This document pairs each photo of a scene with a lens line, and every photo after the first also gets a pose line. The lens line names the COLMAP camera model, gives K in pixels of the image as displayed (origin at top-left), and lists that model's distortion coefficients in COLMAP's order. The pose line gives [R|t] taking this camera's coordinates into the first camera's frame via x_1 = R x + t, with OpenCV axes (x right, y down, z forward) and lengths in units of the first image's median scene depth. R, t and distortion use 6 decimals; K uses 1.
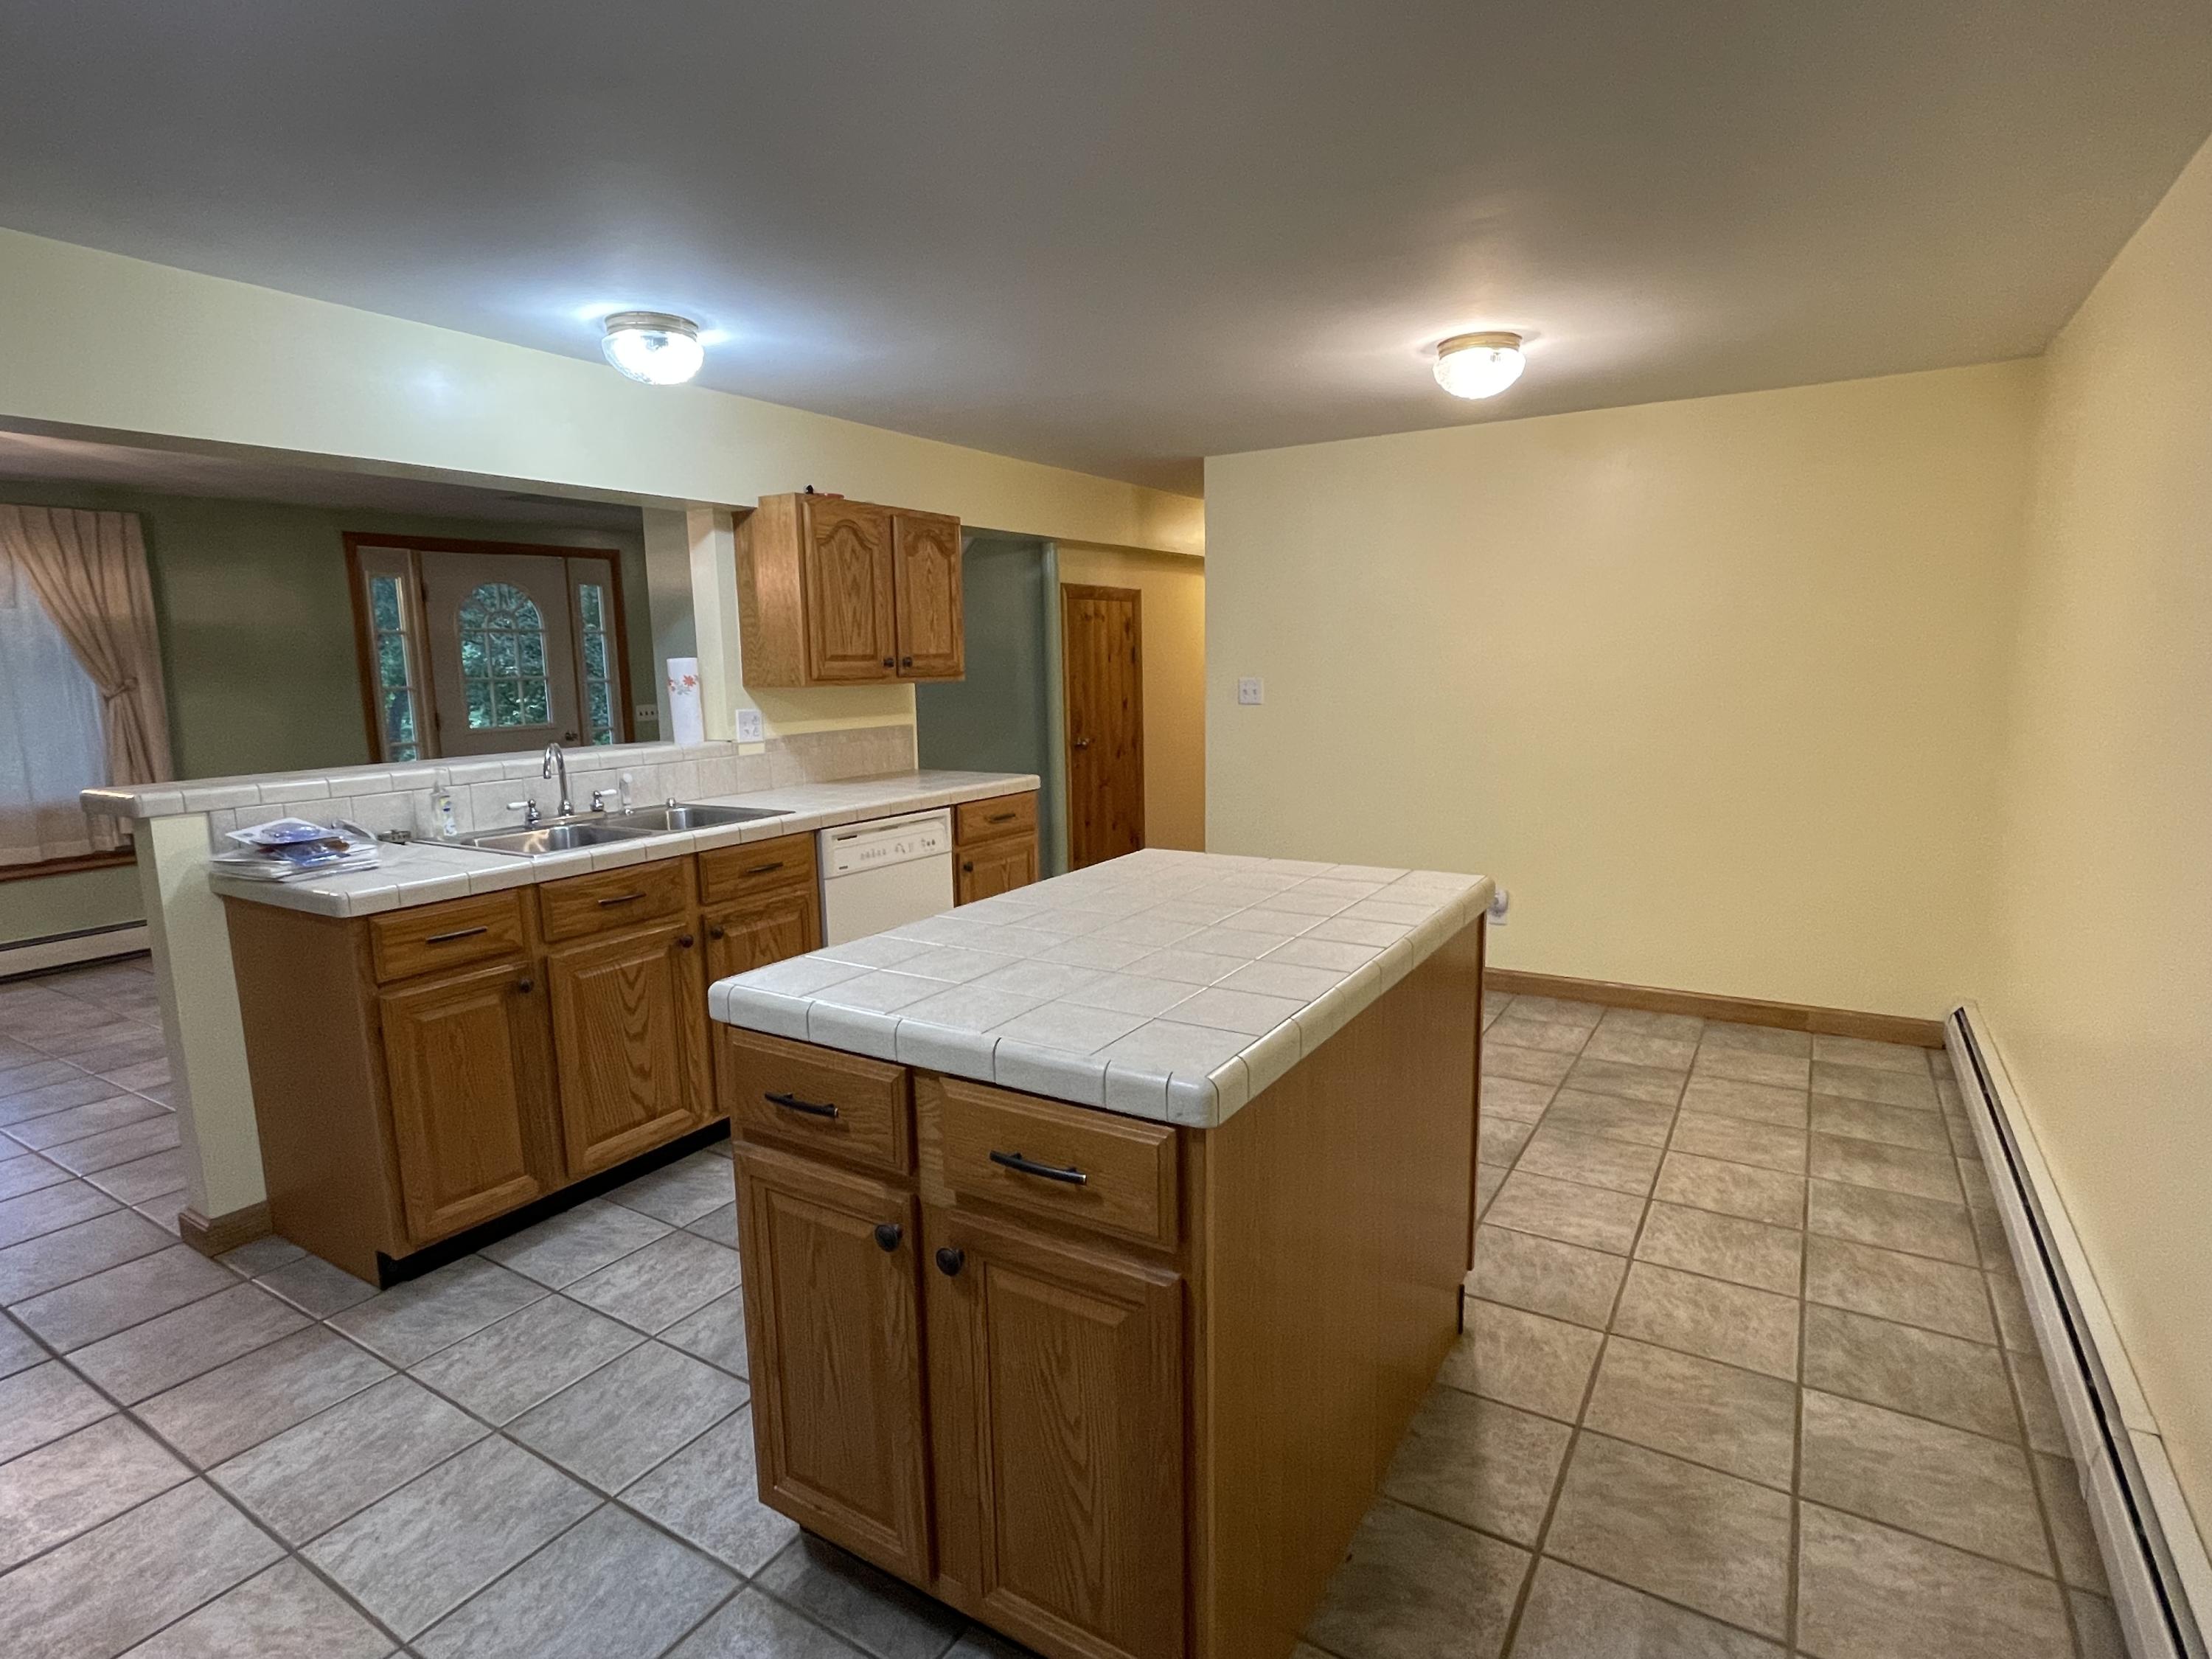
lens RADIAL K [[1145.9, 0, 1106.0], [0, 1145.9, 825.2], [0, 0, 1]] dist [-0.002756, -0.000269]
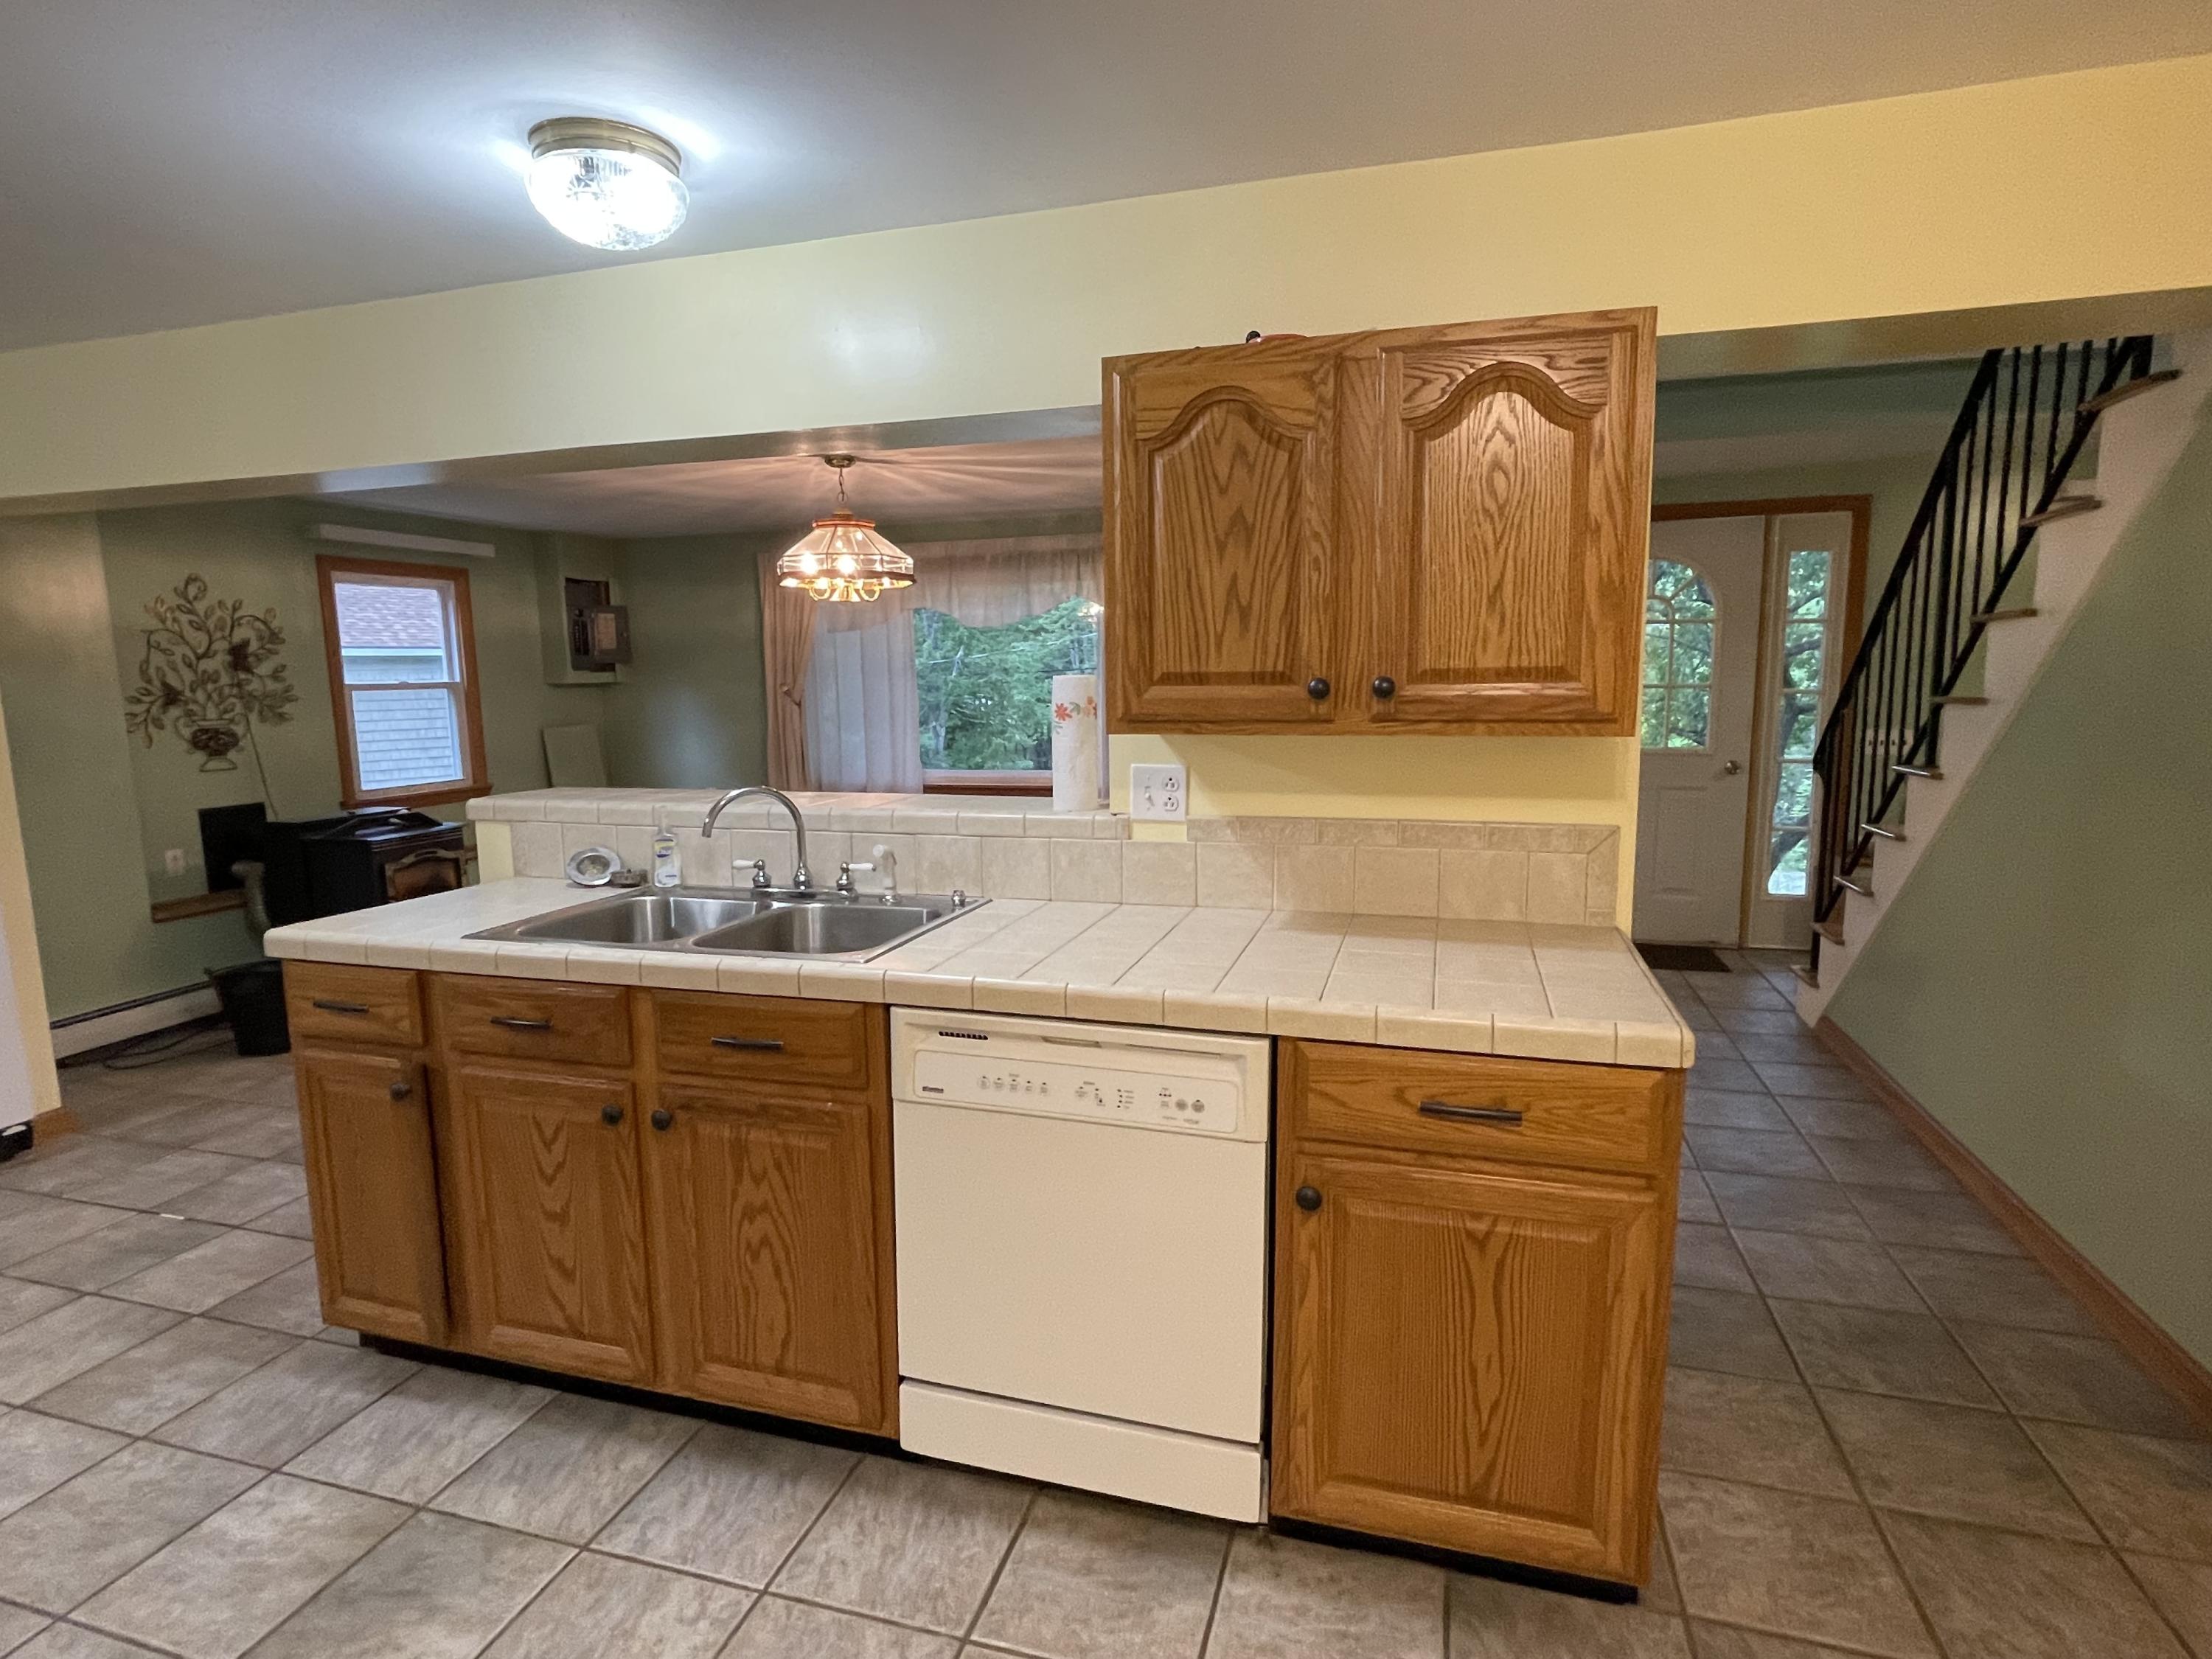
lens RADIAL K [[1145.9, 0, 1091.8], [0, 1145.9, 834.5], [0, 0, 1]] dist [-0.002756, -0.000269]
pose [[0.257092, 0.148953, -0.954838, 0.236916], [-0.134201, 0.983979, 0.117365, -0.131408], [0.957023, 0.097966, 0.272963, 0.826680]]
